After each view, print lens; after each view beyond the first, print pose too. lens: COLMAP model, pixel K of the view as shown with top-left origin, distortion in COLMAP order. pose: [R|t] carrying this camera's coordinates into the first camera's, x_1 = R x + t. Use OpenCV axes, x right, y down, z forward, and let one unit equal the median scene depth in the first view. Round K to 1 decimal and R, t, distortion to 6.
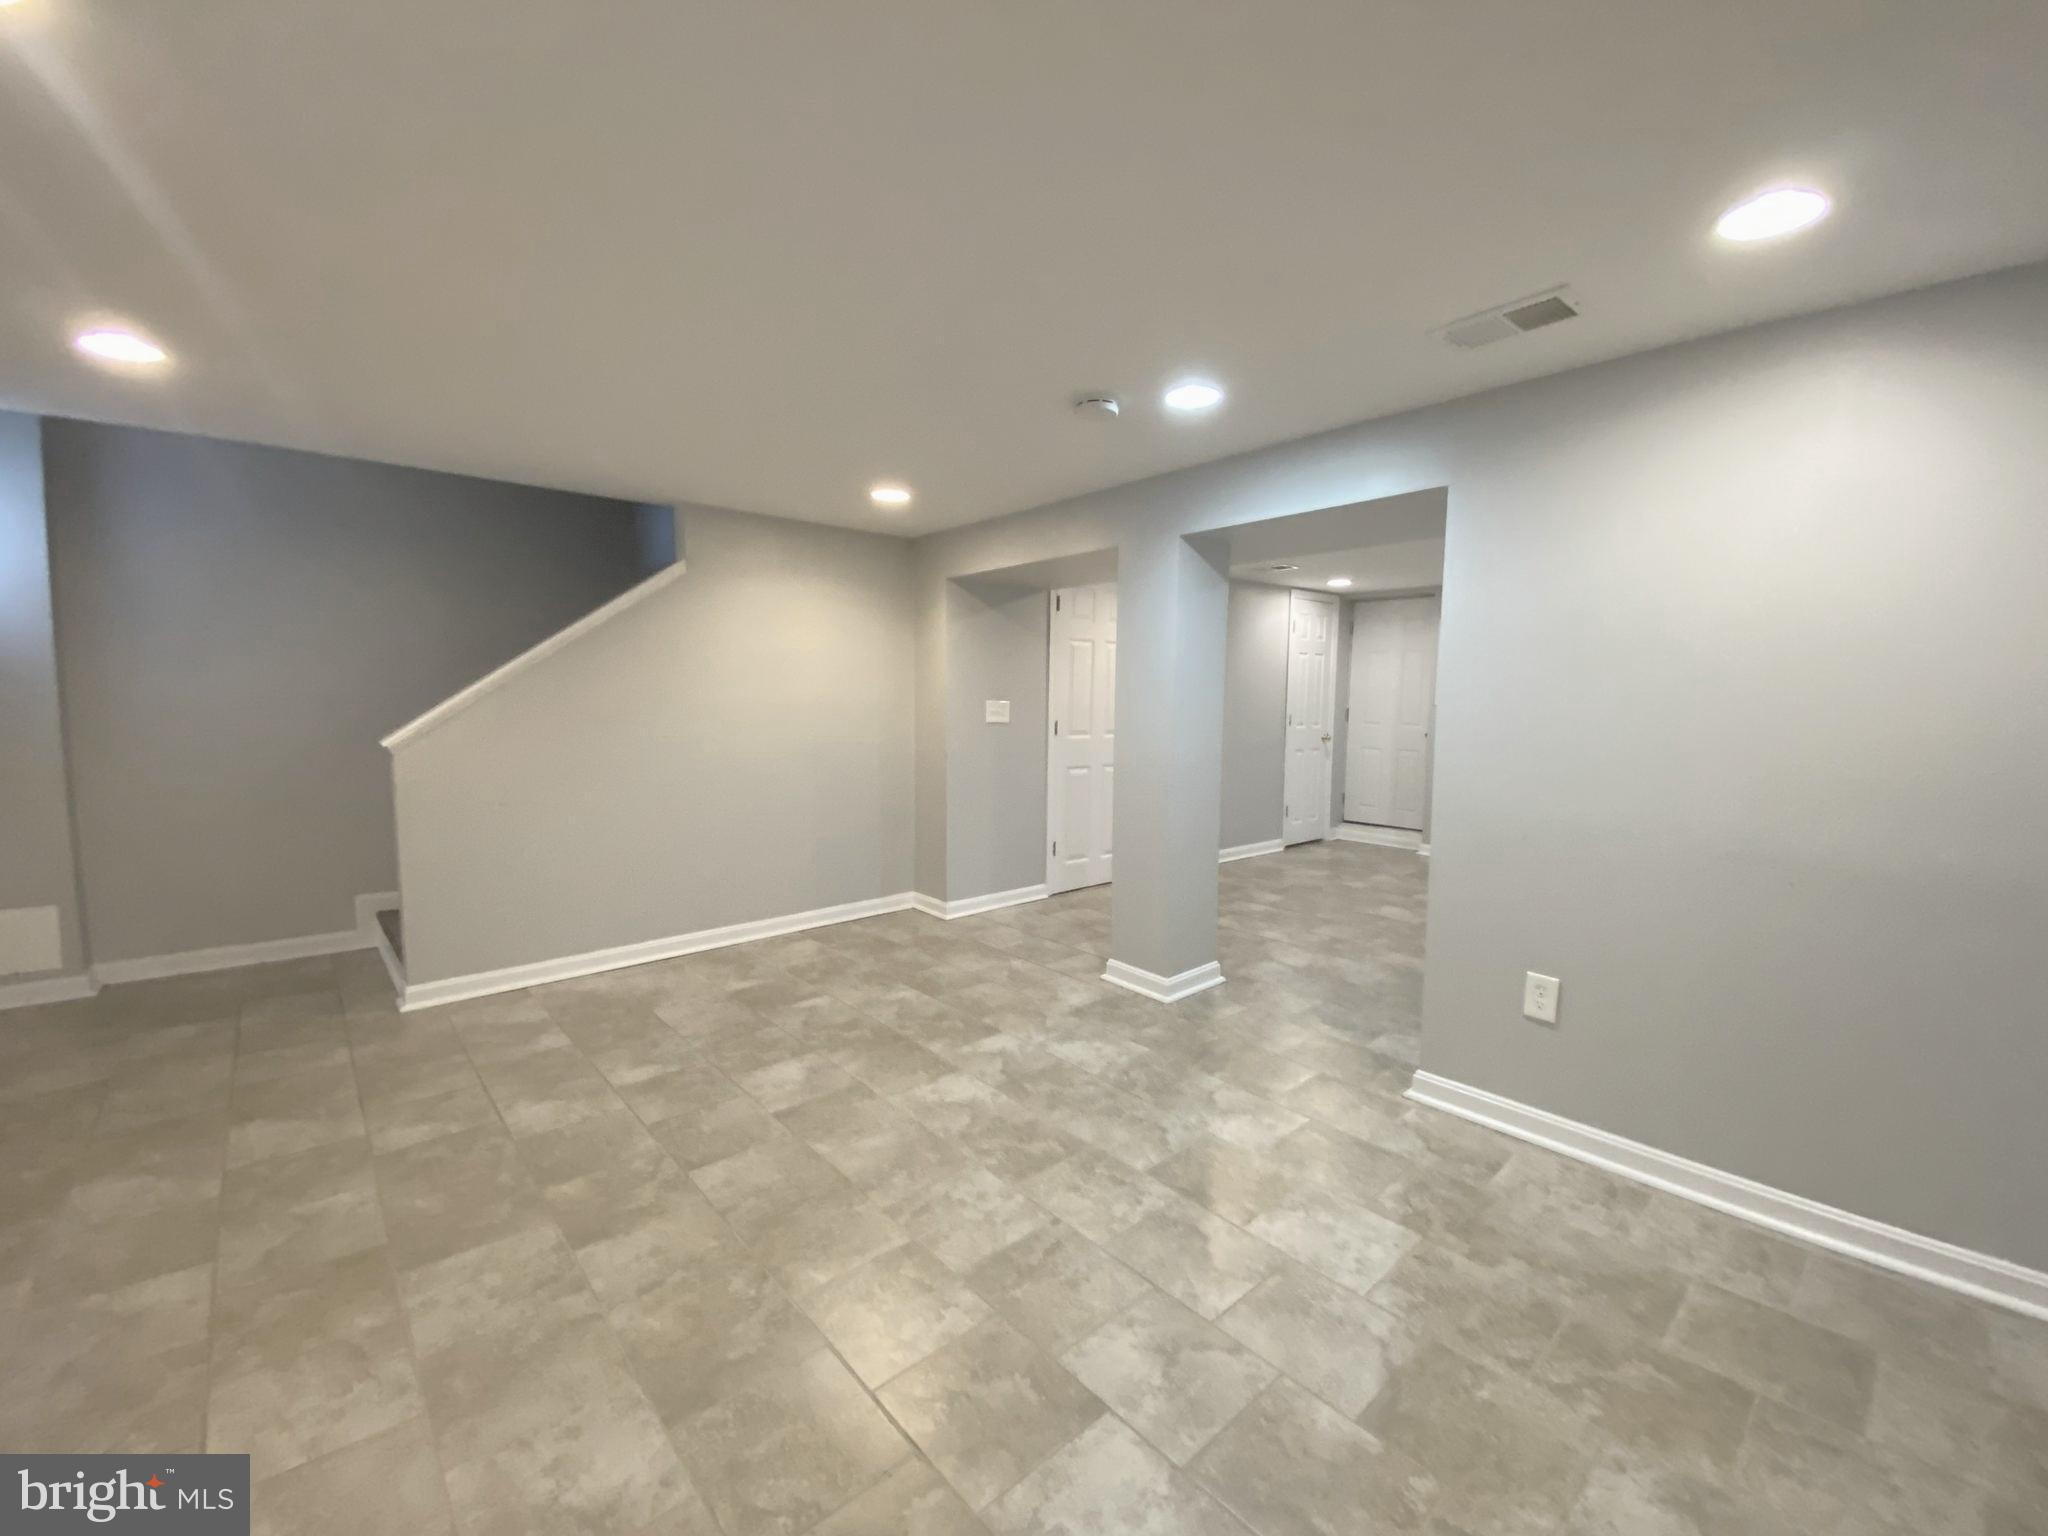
lens RADIAL K [[832.5, 0, 1011.5], [0, 832.5, 769.7], [0, 0, 1]] dist [0.057894, -0.048901]
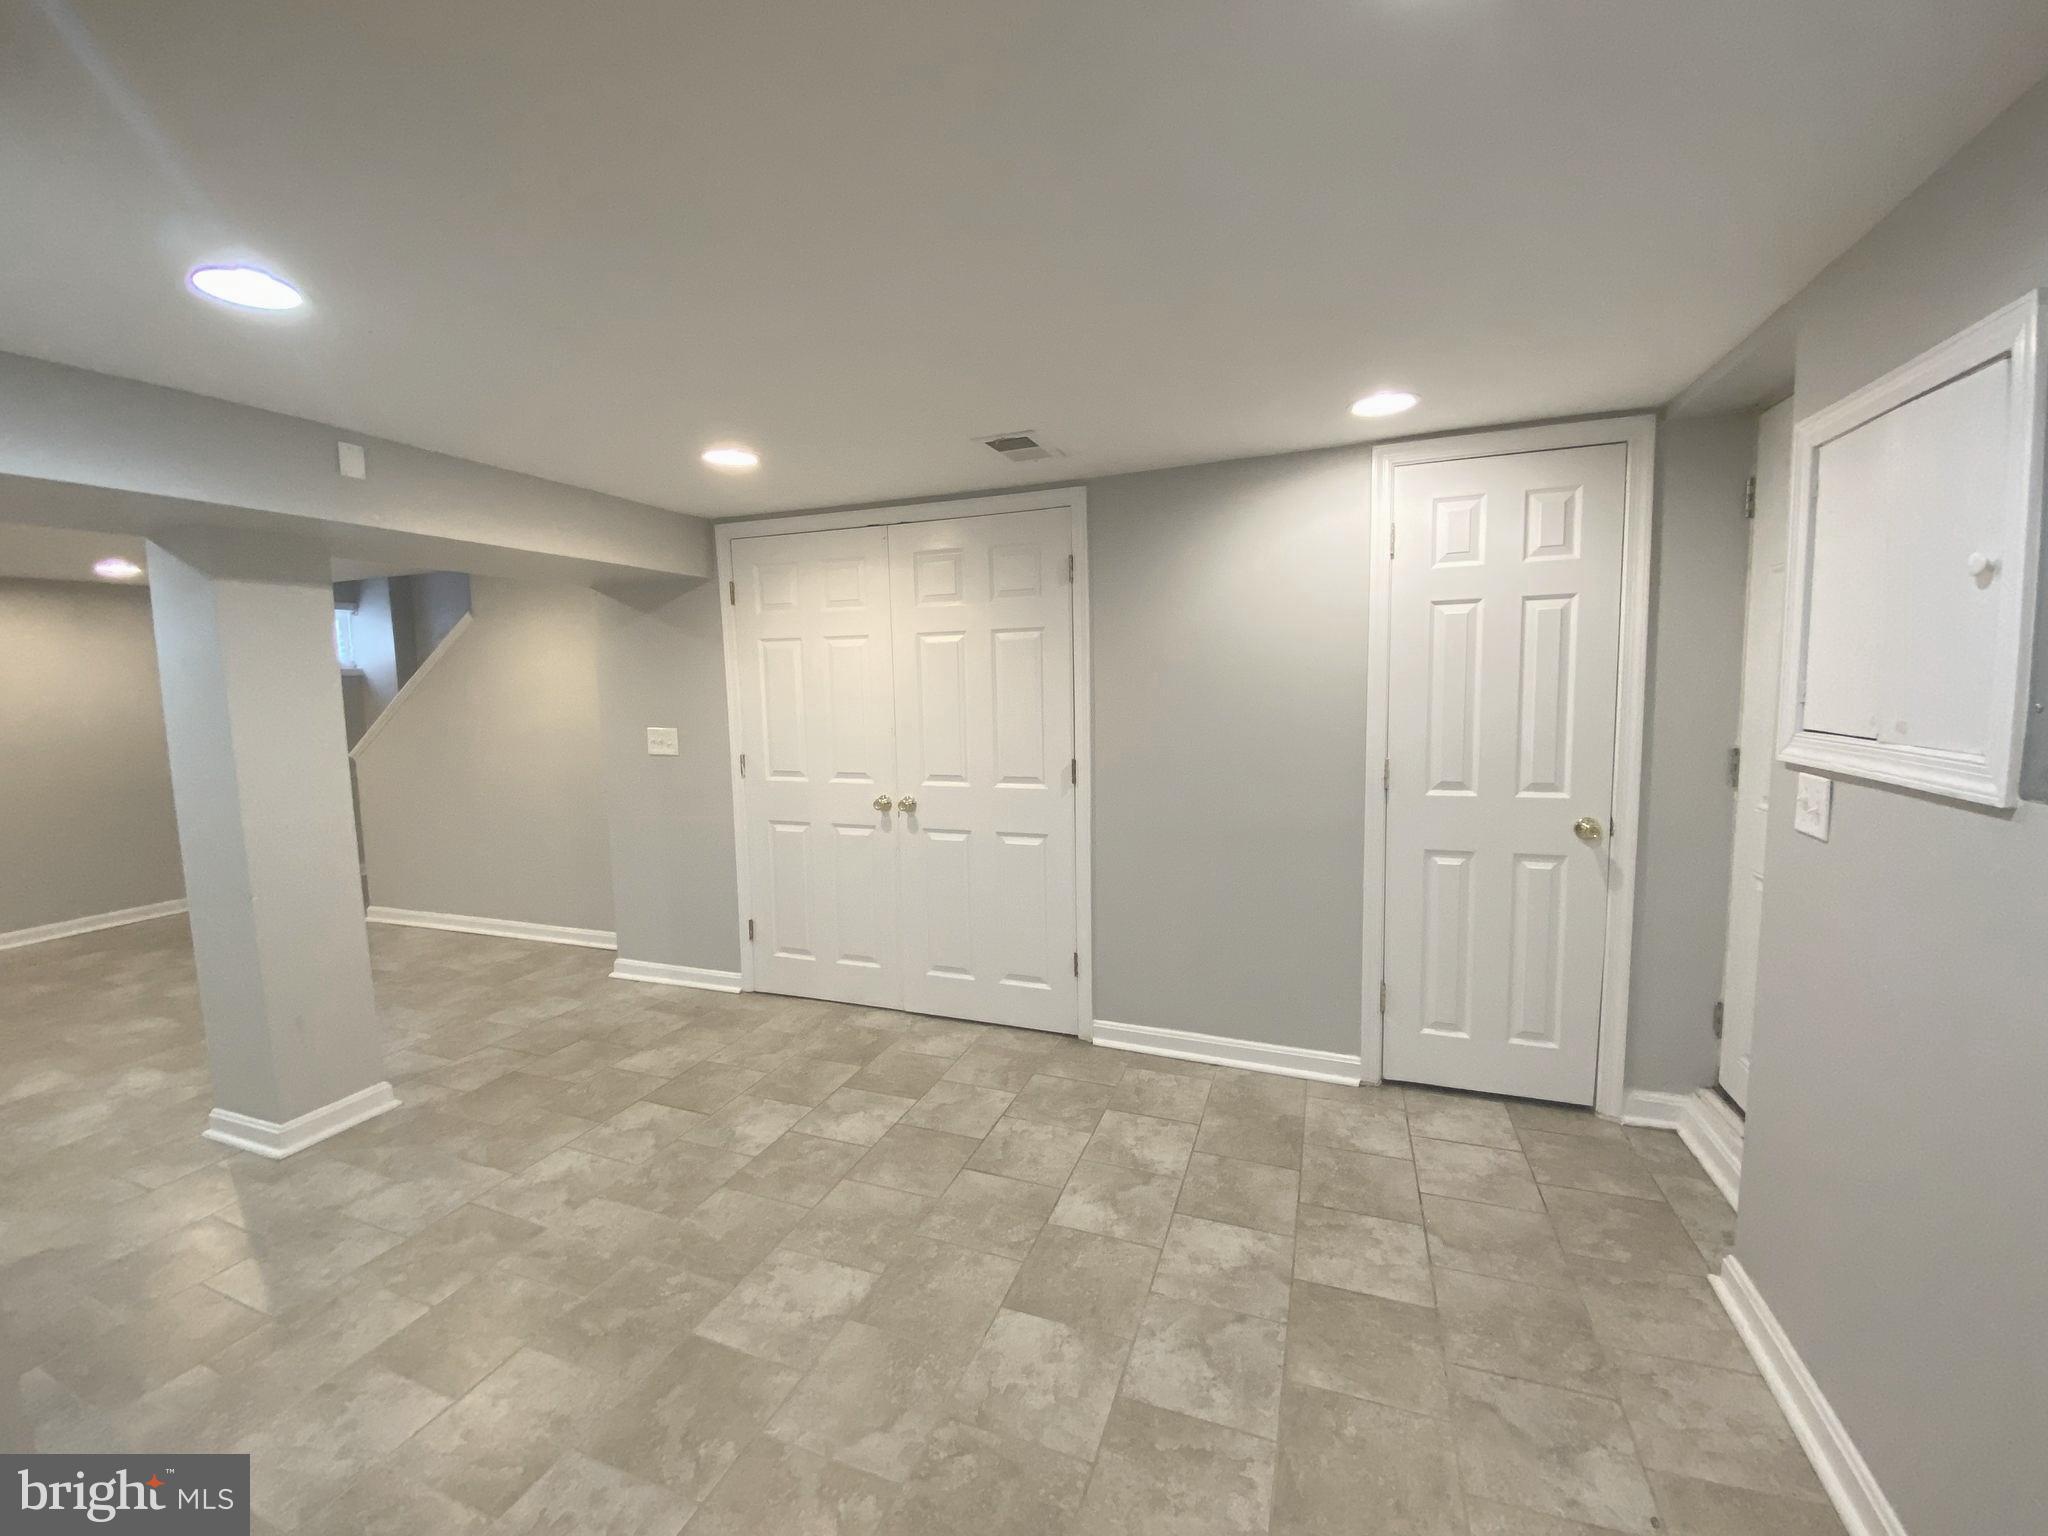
lens RADIAL K [[826.4, 0, 1024.0], [0, 826.4, 768.0], [0, 0, 1]] dist [0.019596, -0.020319]
pose [[0.469994, 0.064278, -0.880326, 0.951324], [-0.056883, 0.997477, 0.042463, -0.108954], [0.880835, 0.030118, 0.472465, 1.037800]]
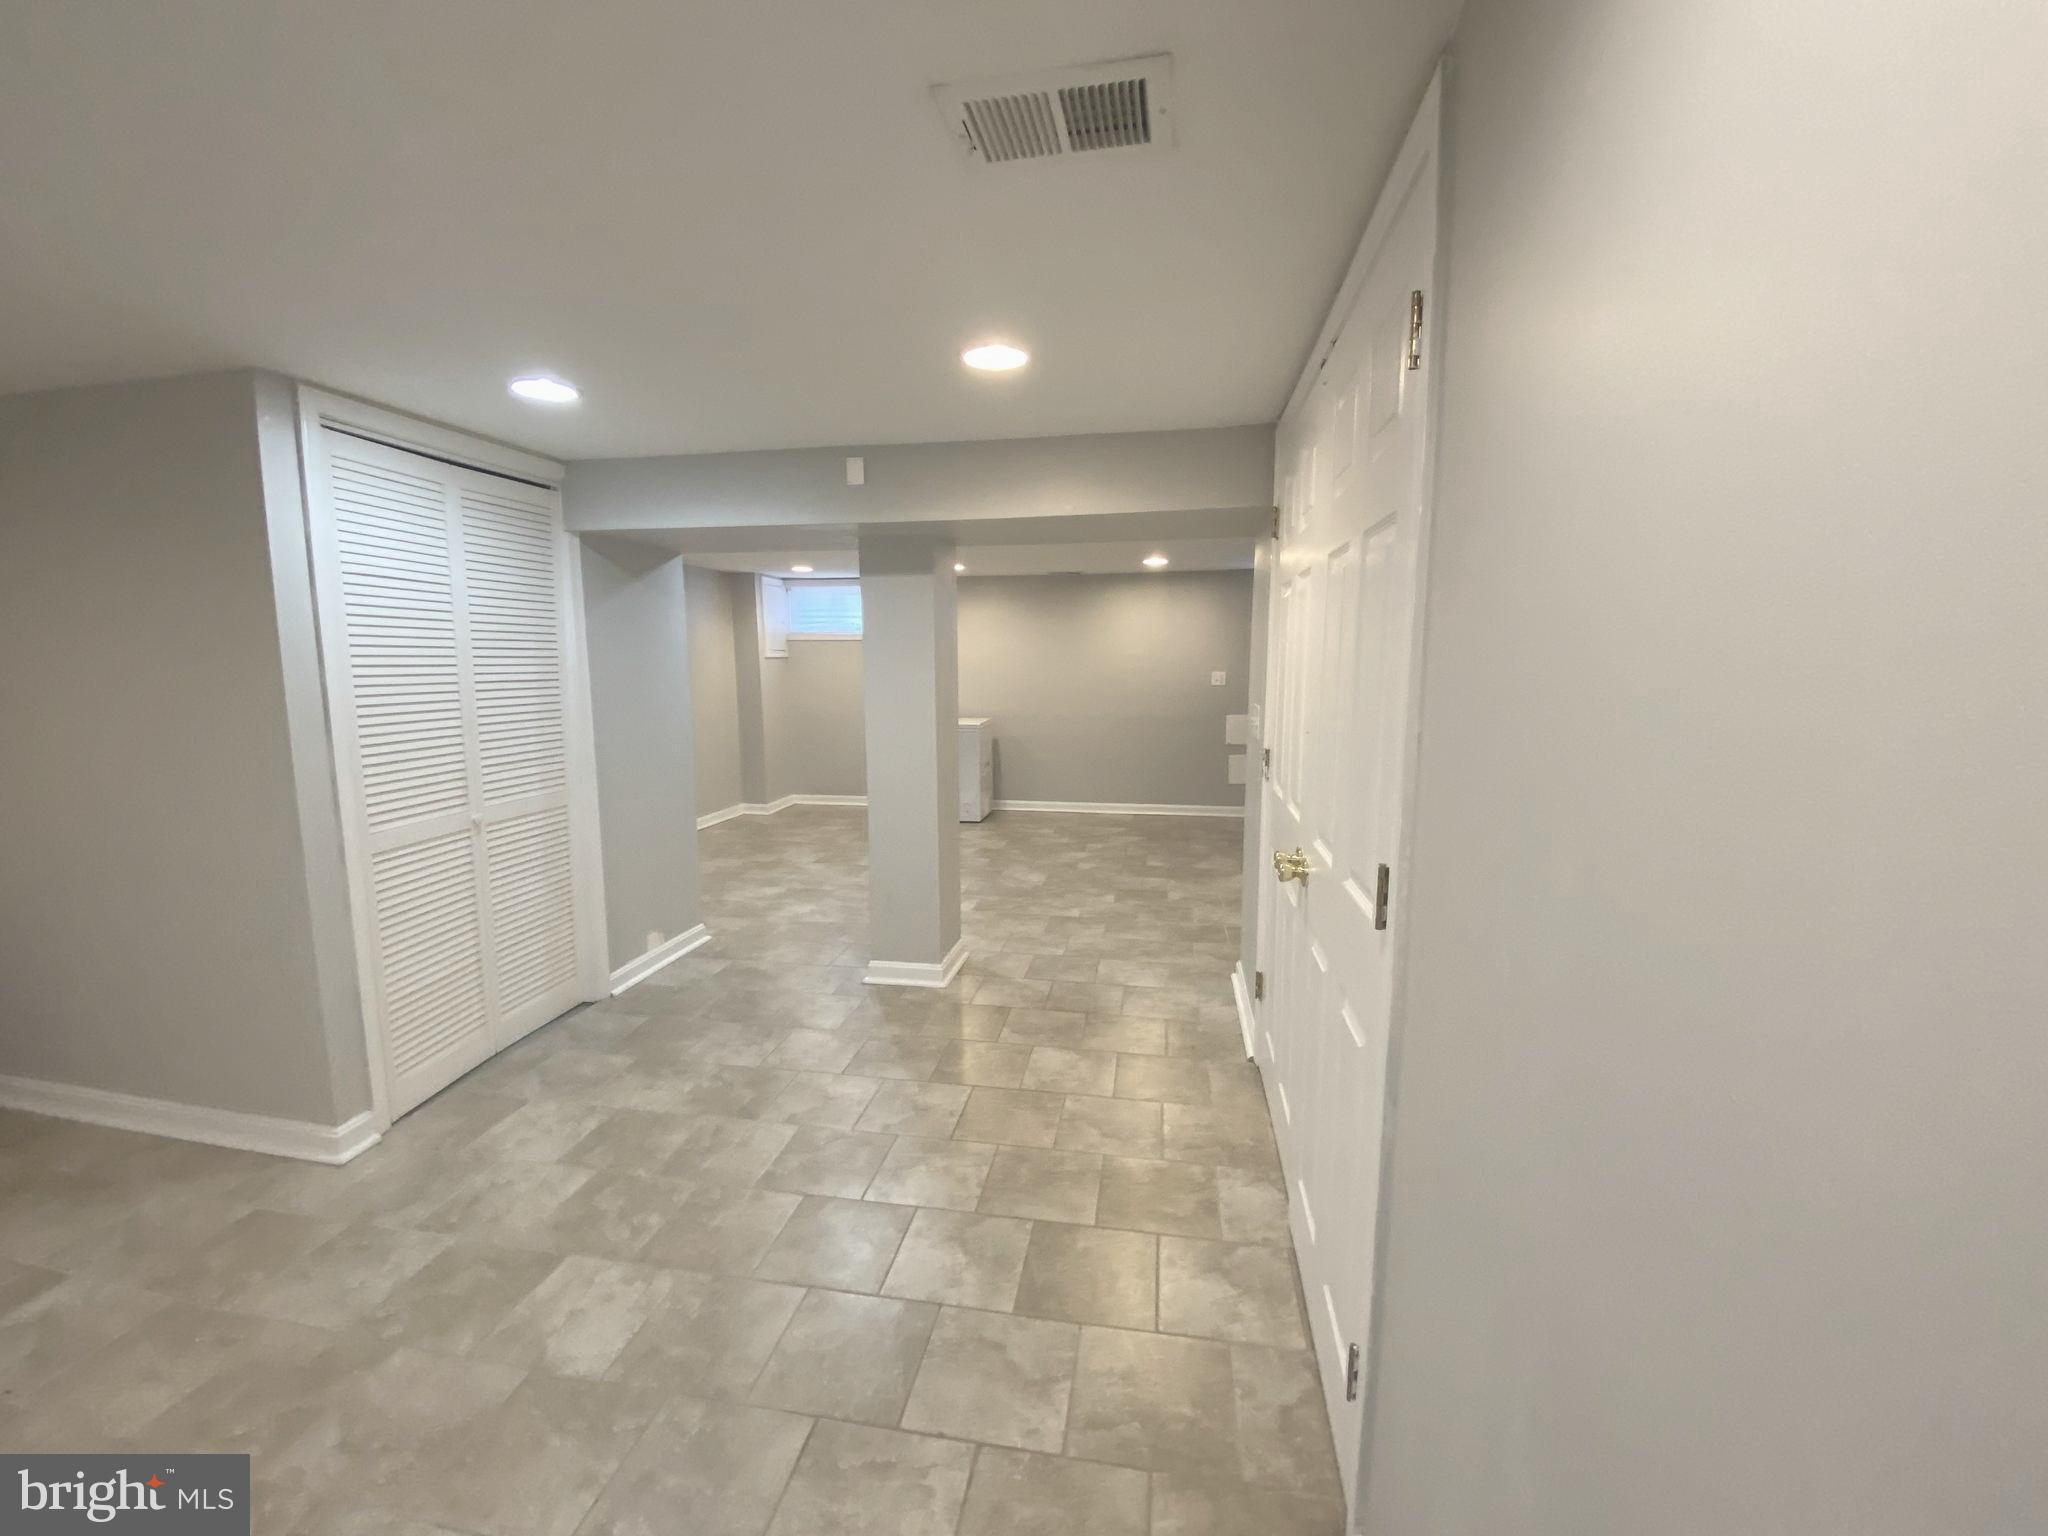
lens RADIAL K [[826.4, 0, 1024.0], [0, 826.4, 768.0], [0, 0, 1]] dist [0.019596, -0.020319]
pose [[-0.775391, 0.071192, -0.627455, 0.598197], [-0.072142, 0.977133, 0.200017, -0.170226], [0.627347, 0.200357, -0.752524, 1.541177]]
